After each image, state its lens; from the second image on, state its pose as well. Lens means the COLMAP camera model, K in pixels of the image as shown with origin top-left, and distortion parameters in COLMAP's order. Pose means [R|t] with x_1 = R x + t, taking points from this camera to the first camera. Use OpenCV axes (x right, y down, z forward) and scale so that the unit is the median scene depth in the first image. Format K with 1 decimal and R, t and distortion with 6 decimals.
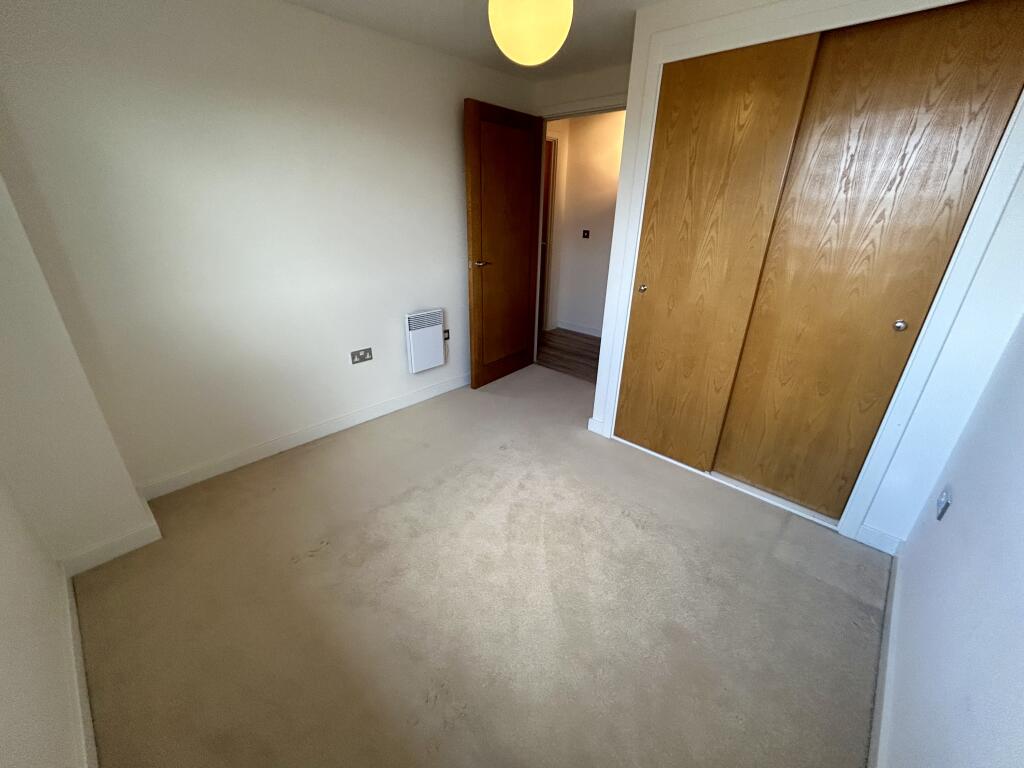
lens RADIAL K [[414.8, 0, 512.0], [0, 414.8, 384.0], [0, 0, 1]] dist [0.001841, -0.000042]
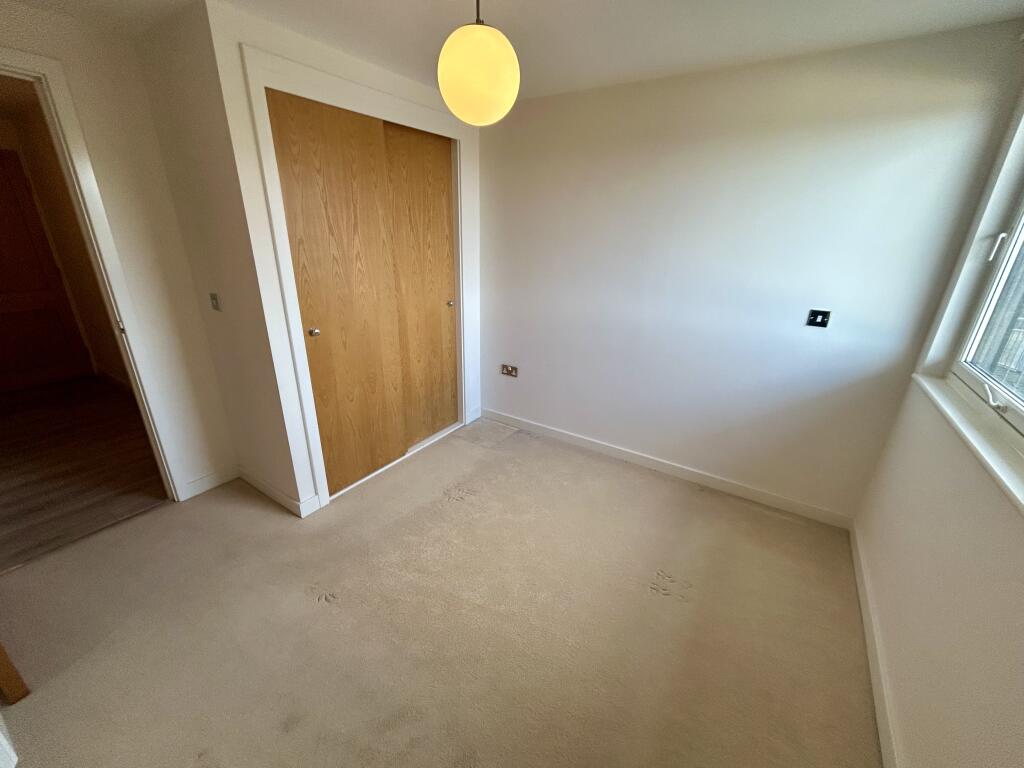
lens RADIAL K [[414.8, 0, 512.0], [0, 414.8, 384.0], [0, 0, 1]] dist [0.001841, -0.000042]
pose [[-0.165608, -0.368541, 0.914741, -0.712590], [0.369589, 0.836756, 0.404034, -0.385162], [-0.914318, 0.404990, -0.002364, 0.736334]]
